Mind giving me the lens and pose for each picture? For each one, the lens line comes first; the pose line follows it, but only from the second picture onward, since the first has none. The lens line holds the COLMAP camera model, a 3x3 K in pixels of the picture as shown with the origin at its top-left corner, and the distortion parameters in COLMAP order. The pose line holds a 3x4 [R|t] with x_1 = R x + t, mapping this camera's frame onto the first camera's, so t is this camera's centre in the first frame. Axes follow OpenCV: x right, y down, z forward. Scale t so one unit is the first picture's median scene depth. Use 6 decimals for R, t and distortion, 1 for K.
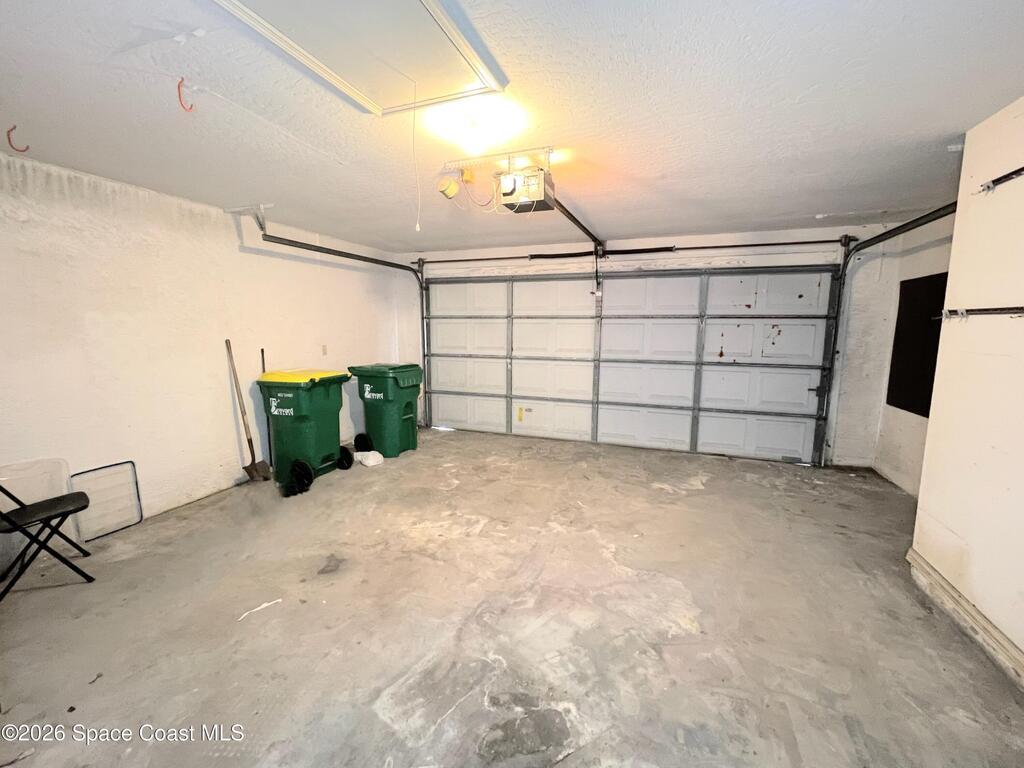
lens RADIAL K [[417.1, 0, 512.9], [0, 417.1, 384.9], [0, 0, 1]] dist [0.001388, -0.000064]
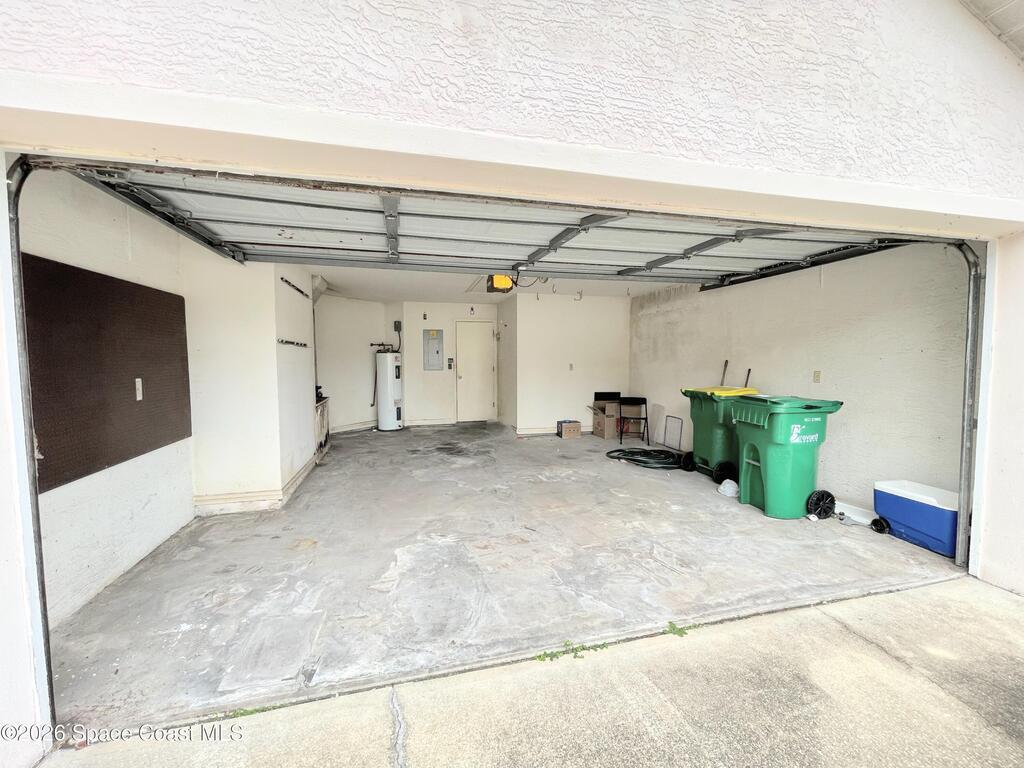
lens RADIAL K [[417.1, 0, 512.2], [0, 417.1, 382.3], [0, 0, 1]] dist [0.001388, -0.000064]
pose [[-0.820601, 0.033772, -0.570502, 0.767099], [-0.080194, 0.981571, 0.173457, -0.236740], [0.565846, 0.188090, -0.802770, 1.821650]]
